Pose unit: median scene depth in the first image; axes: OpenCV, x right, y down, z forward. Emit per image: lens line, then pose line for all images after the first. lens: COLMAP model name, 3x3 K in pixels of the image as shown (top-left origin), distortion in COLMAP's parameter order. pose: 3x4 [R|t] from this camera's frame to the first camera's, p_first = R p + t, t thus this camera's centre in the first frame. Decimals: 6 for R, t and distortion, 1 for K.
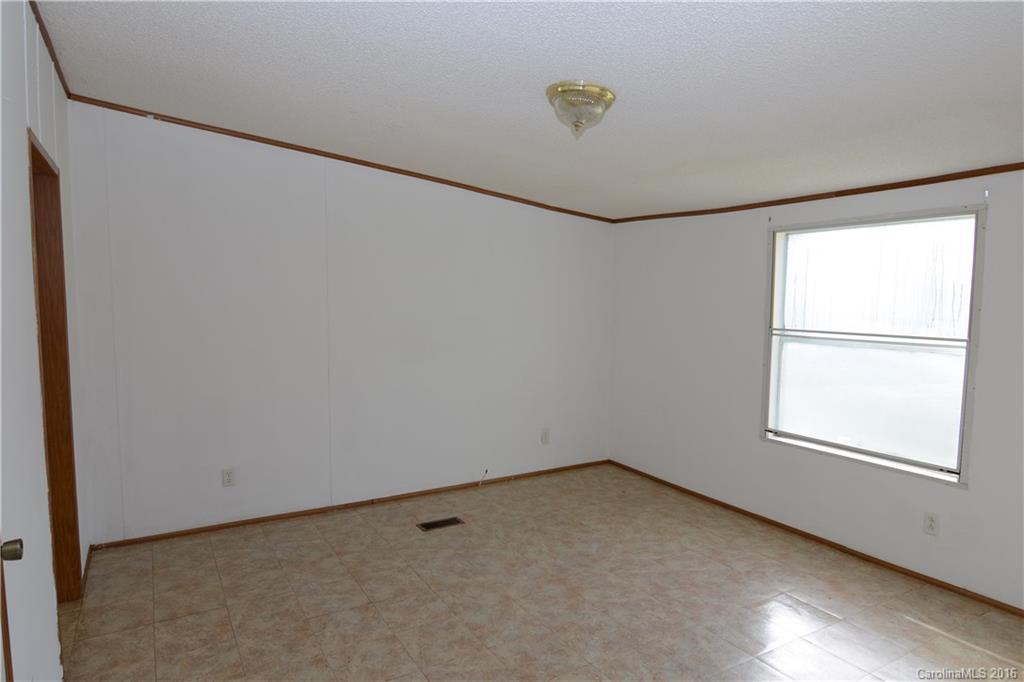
lens RADIAL K [[619.6, 0, 506.4], [0, 619.6, 338.1], [0, 0, 1]] dist [0.003386, -0.012909]
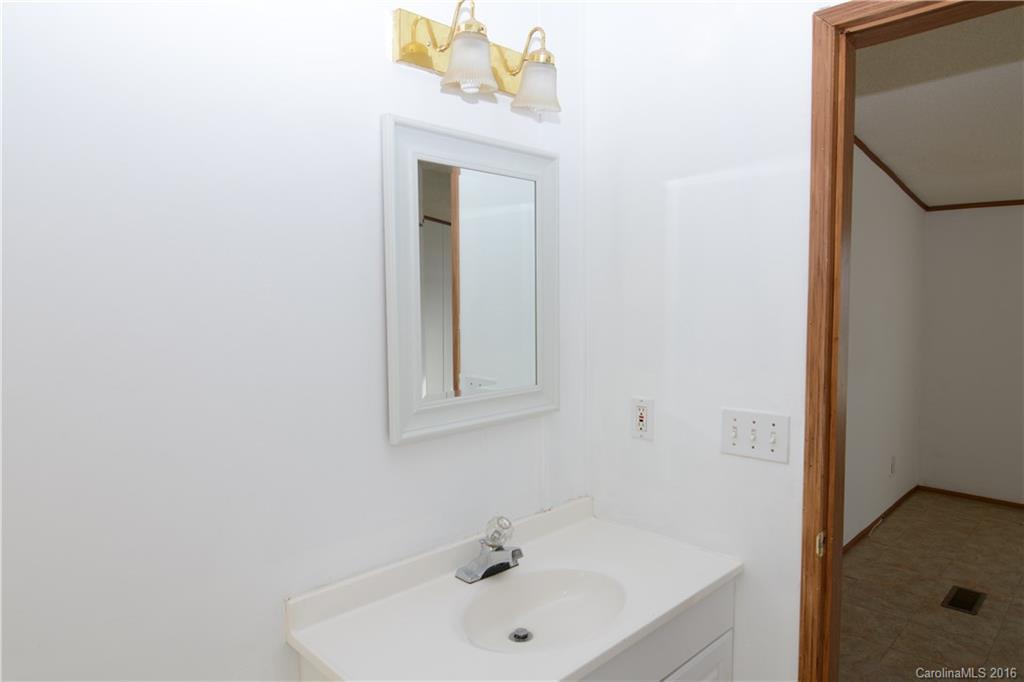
lens RADIAL K [[619.6, 0, 514.0], [0, 619.6, 345.5], [0, 0, 1]] dist [0.003386, -0.012909]
pose [[0.965163, -0.025692, 0.260384, -0.870636], [0.026963, 0.999636, -0.001311, -0.019145], [-0.260255, 0.008286, 0.965504, 0.456095]]
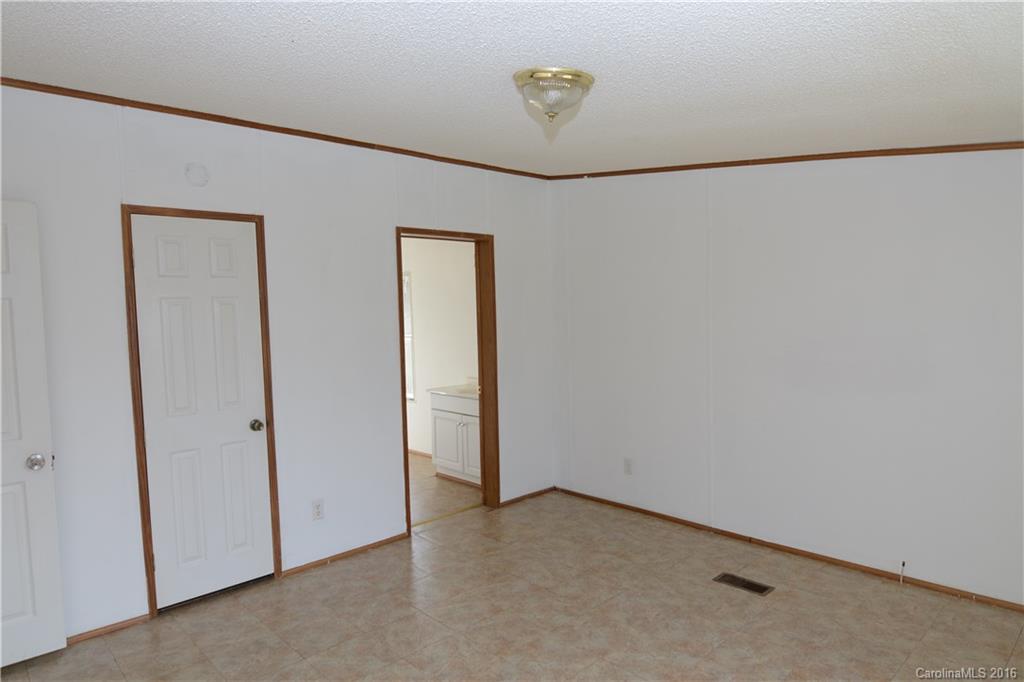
lens RADIAL K [[619.6, 0, 503.0], [0, 619.6, 338.3], [0, 0, 1]] dist [0.003386, -0.012909]
pose [[0.210687, 0.028200, -0.977147, 0.667188], [-0.041163, 0.998953, 0.019954, -0.031138], [0.976687, 0.036019, 0.211627, 0.539423]]
